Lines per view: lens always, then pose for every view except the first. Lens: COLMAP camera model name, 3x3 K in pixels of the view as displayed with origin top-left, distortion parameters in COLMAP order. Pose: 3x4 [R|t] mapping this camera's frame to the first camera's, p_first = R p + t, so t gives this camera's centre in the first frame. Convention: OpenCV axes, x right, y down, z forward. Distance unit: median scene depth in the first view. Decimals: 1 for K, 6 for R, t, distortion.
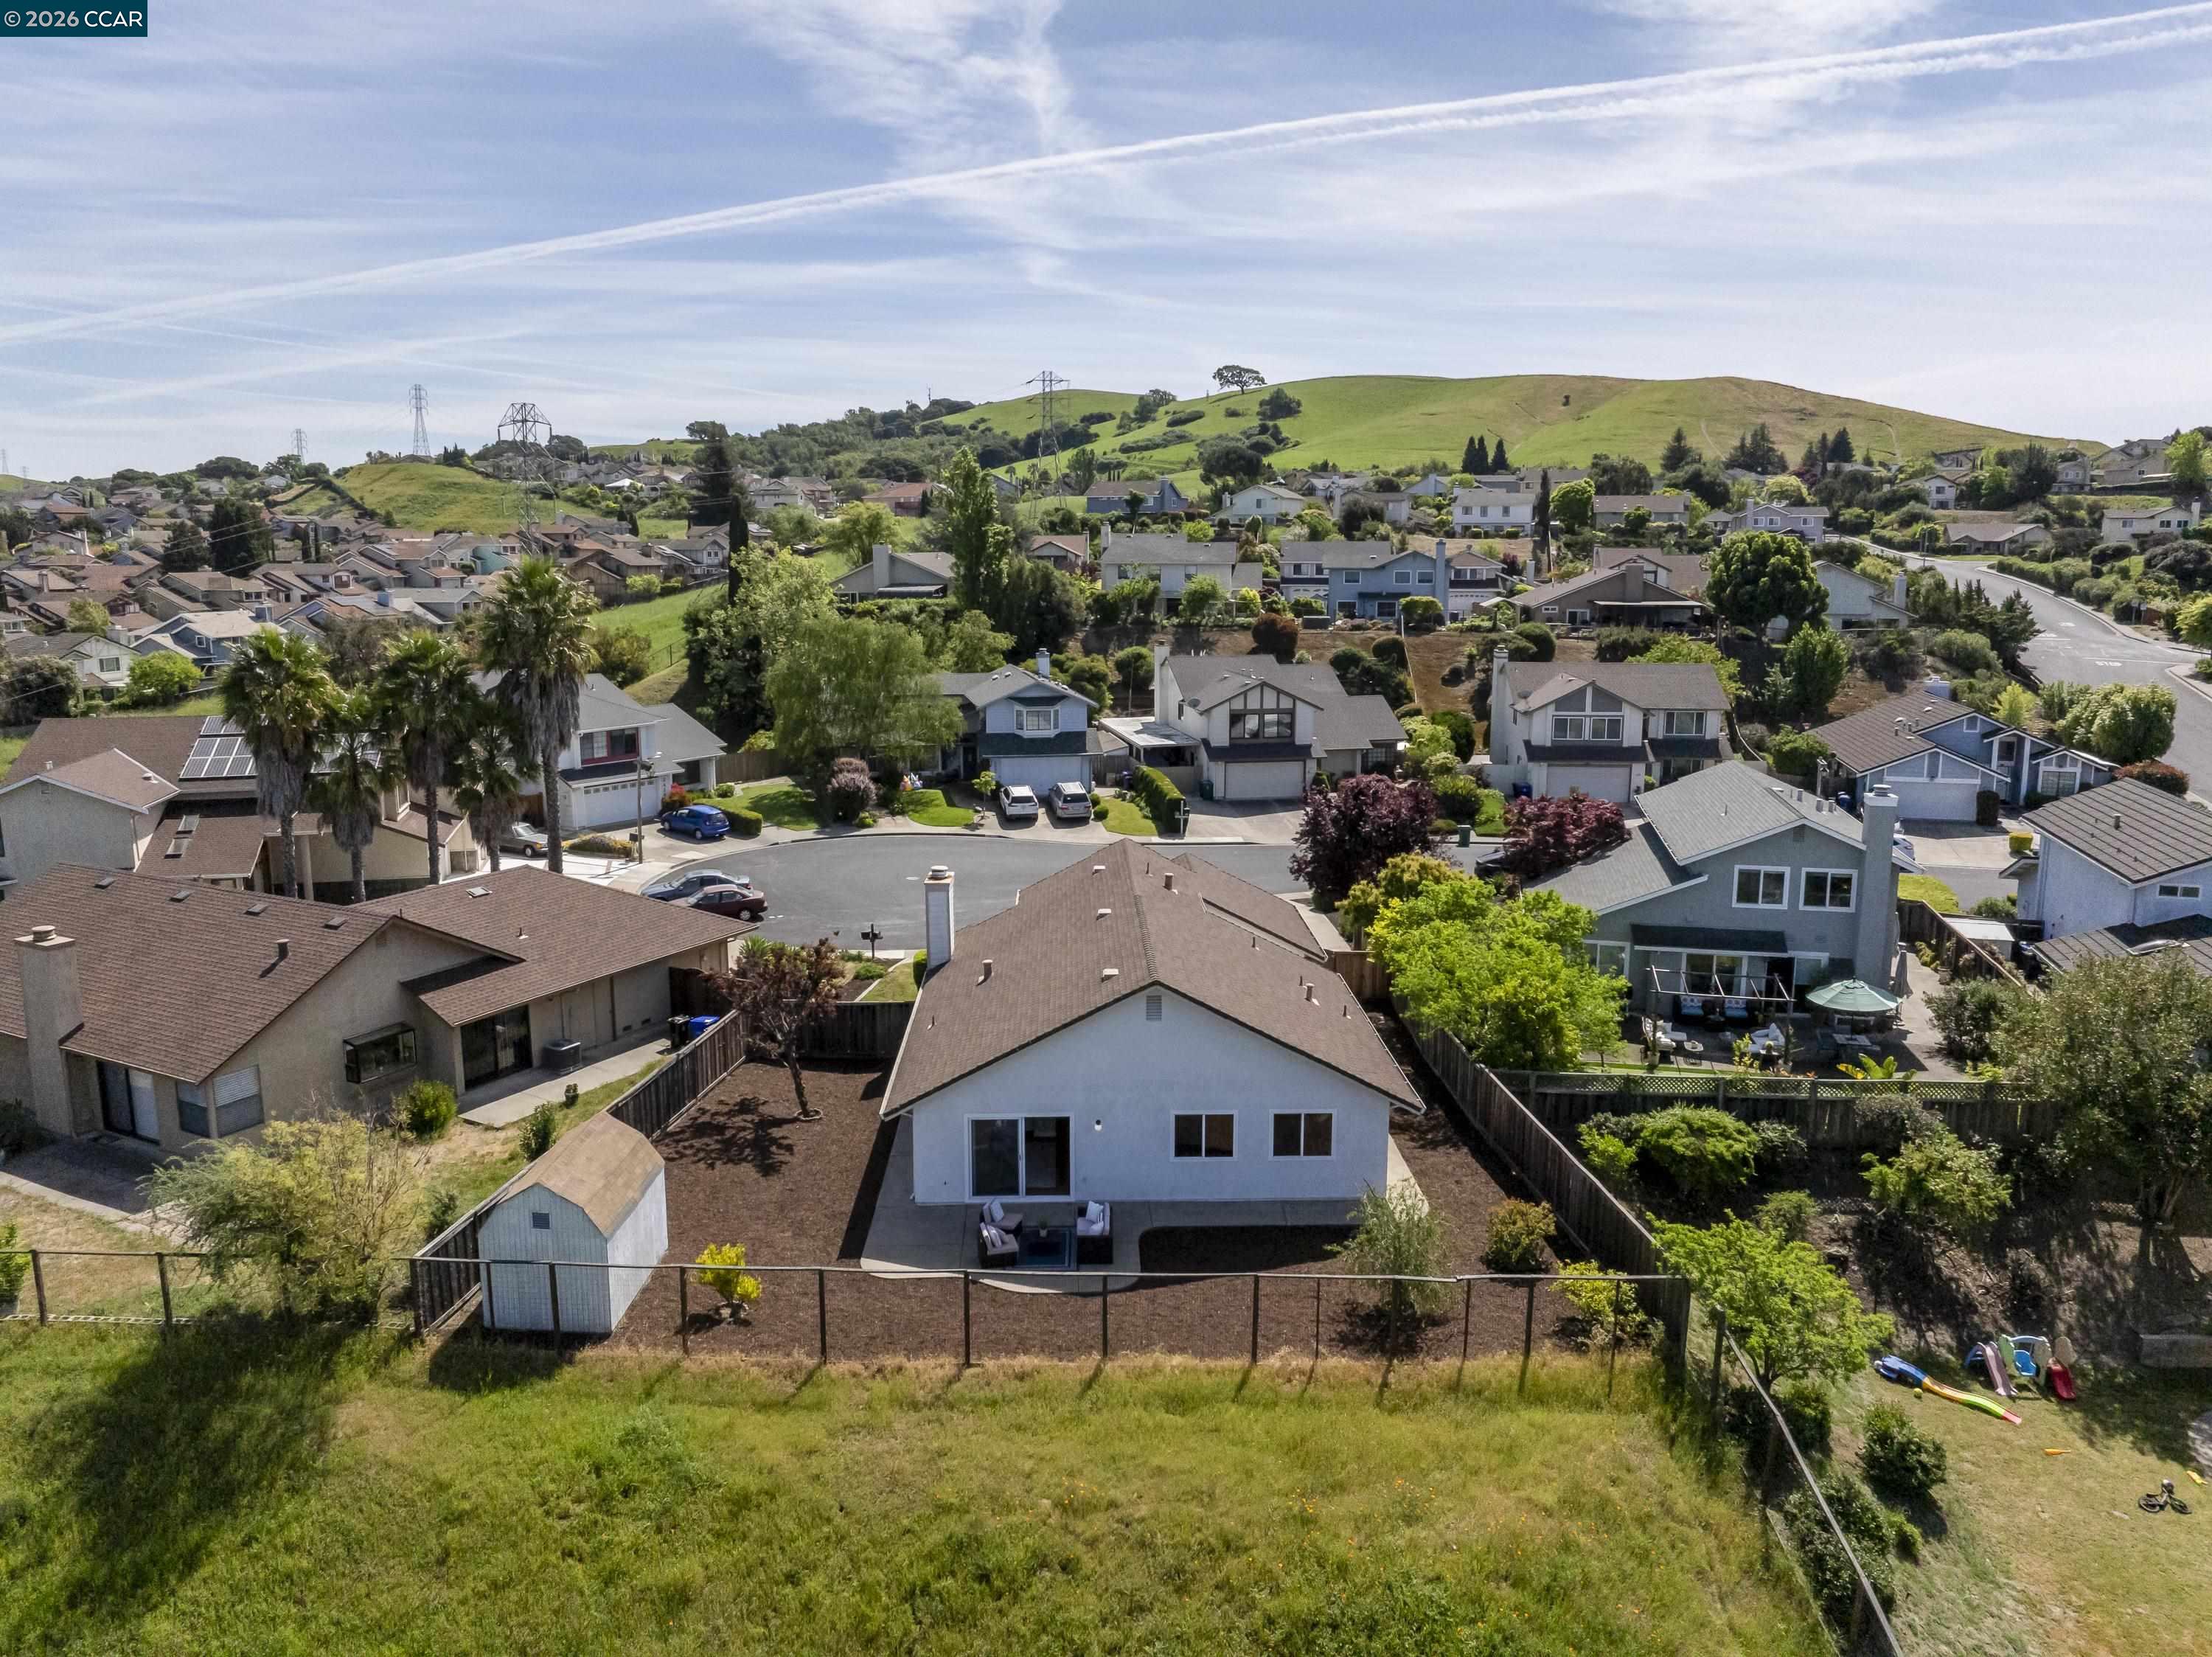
lens RADIAL K [[1576.8, 0, 1106.0], [0, 1576.8, 828.5], [0, 0, 1]] dist [-0.046115, 0.007421]
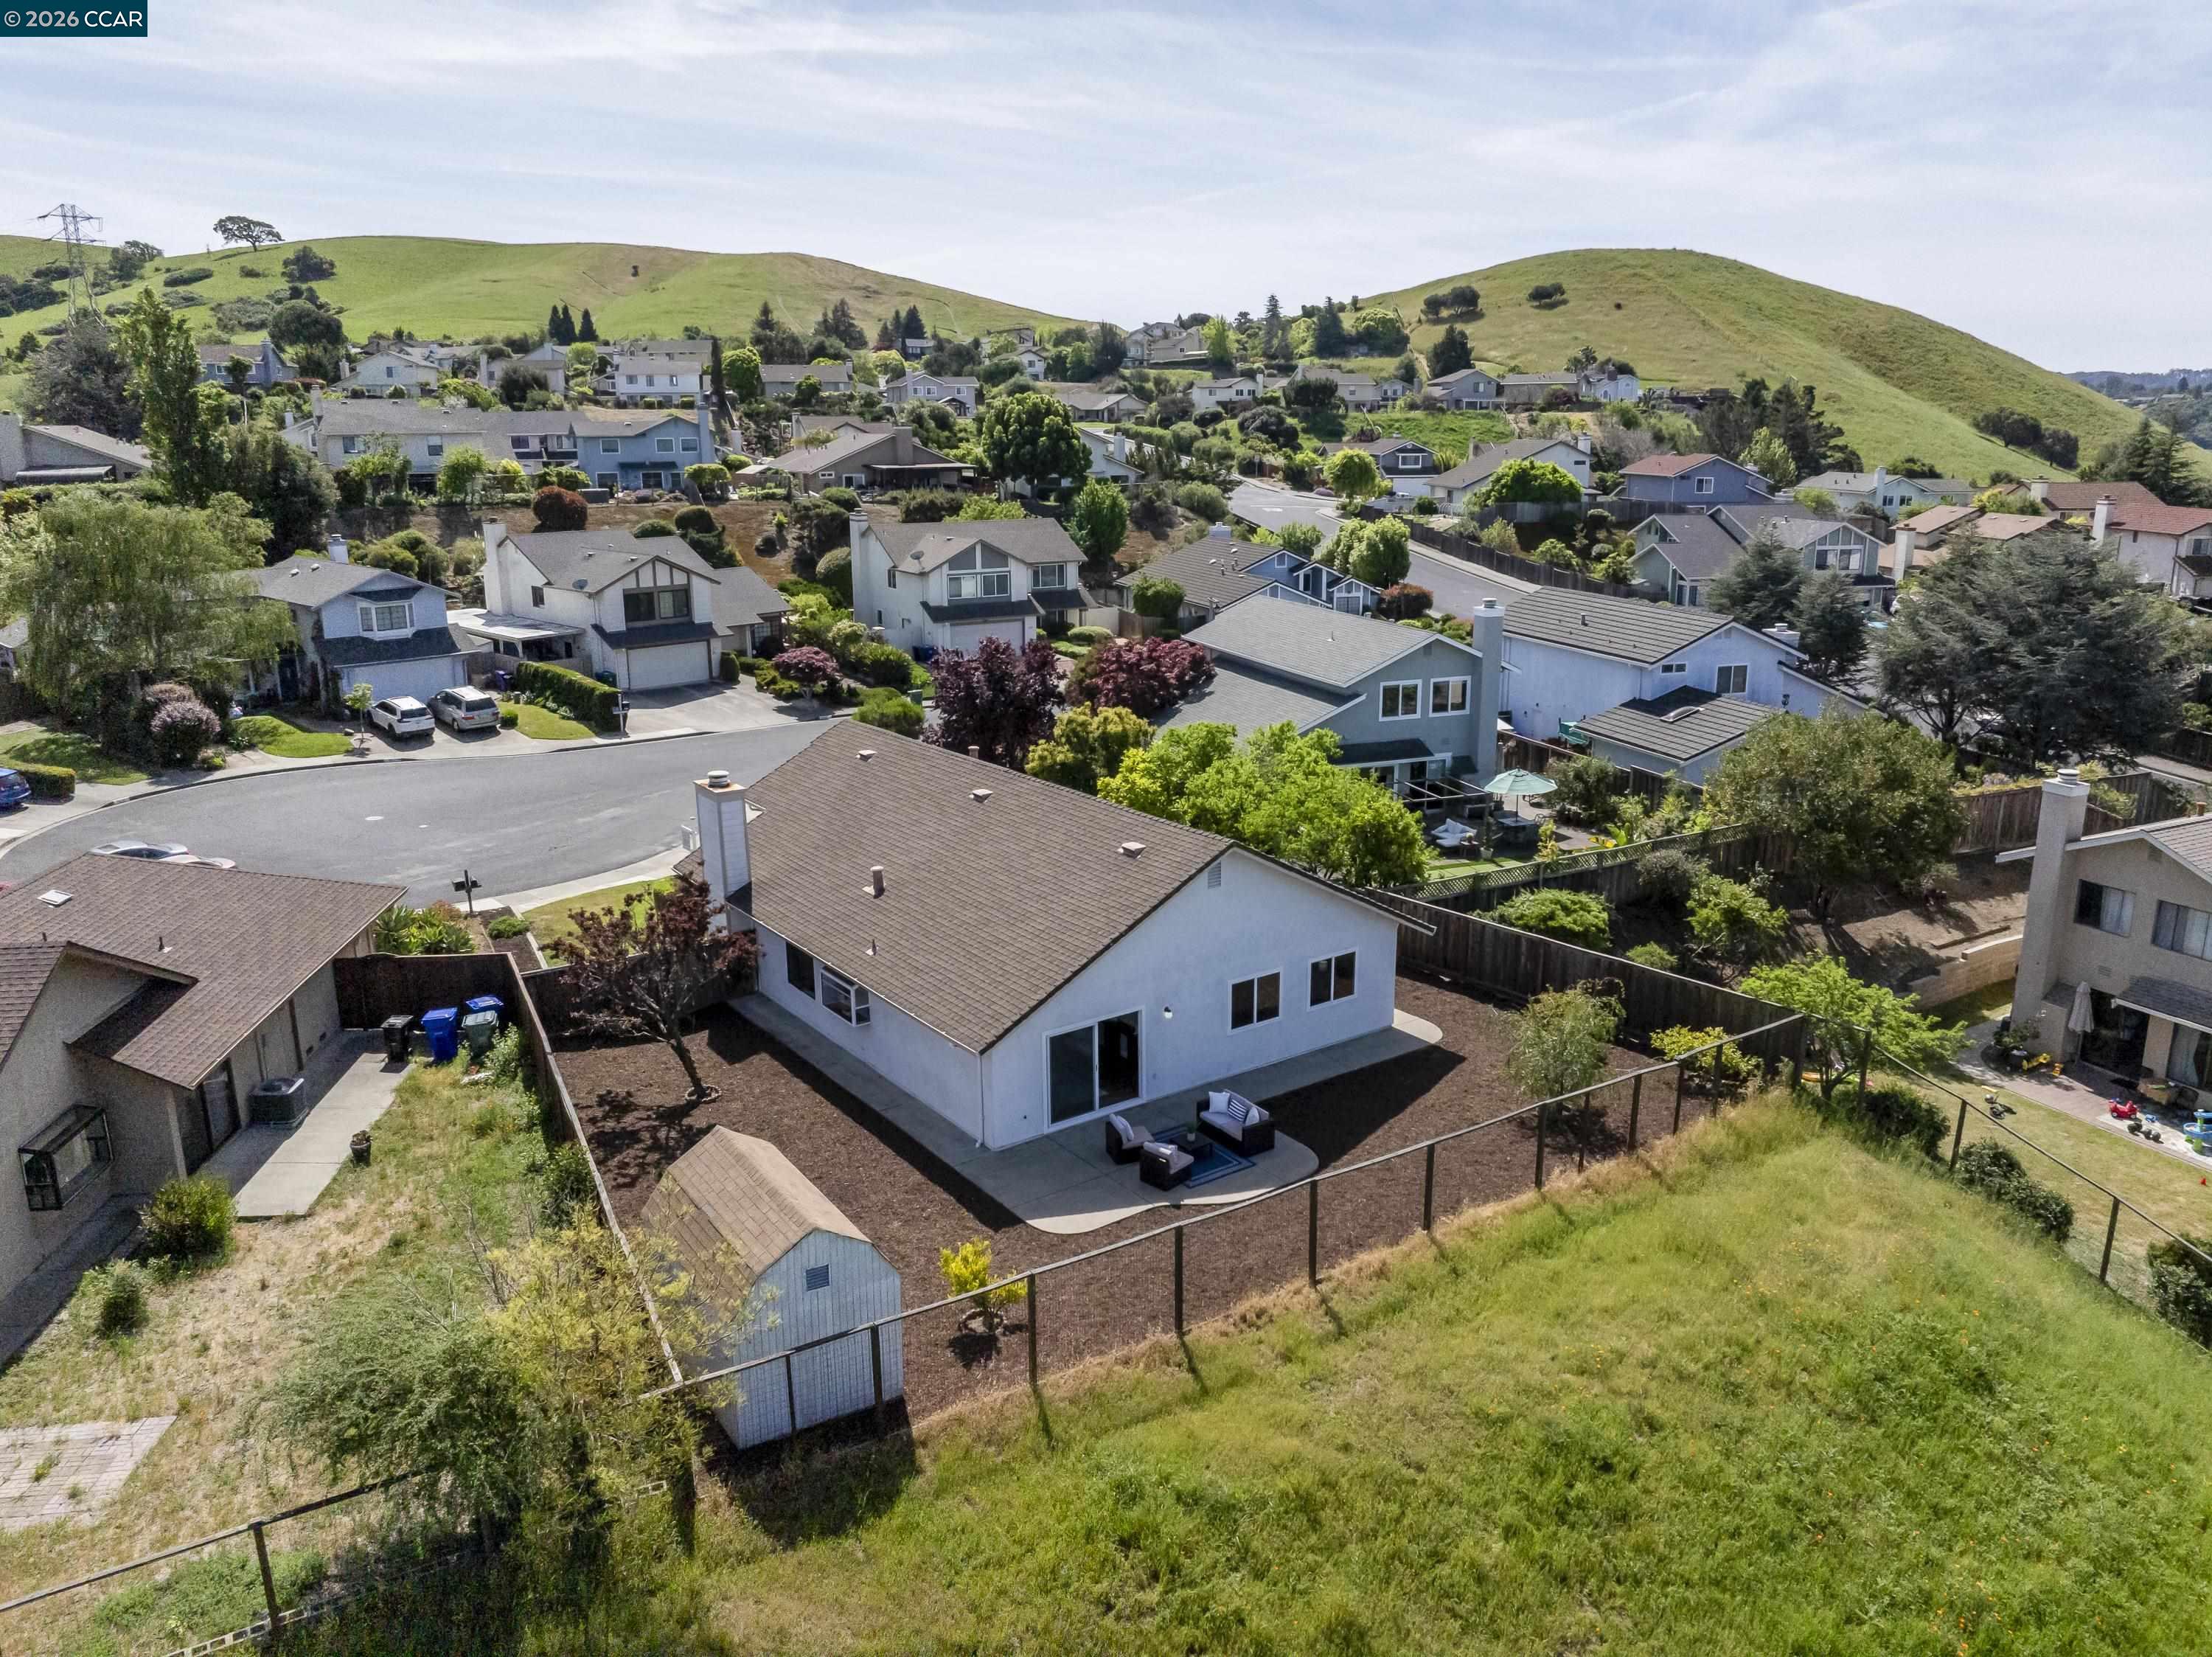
lens RADIAL K [[1576.8, 0, 1106.0], [0, 1576.8, 828.5], [0, 0, 1]] dist [-0.046115, 0.007421]
pose [[0.821769, -0.143730, 0.551396, -0.204486], [0.103798, 0.989234, 0.103165, -0.004984], [-0.560287, -0.027543, 0.827840, 0.108817]]
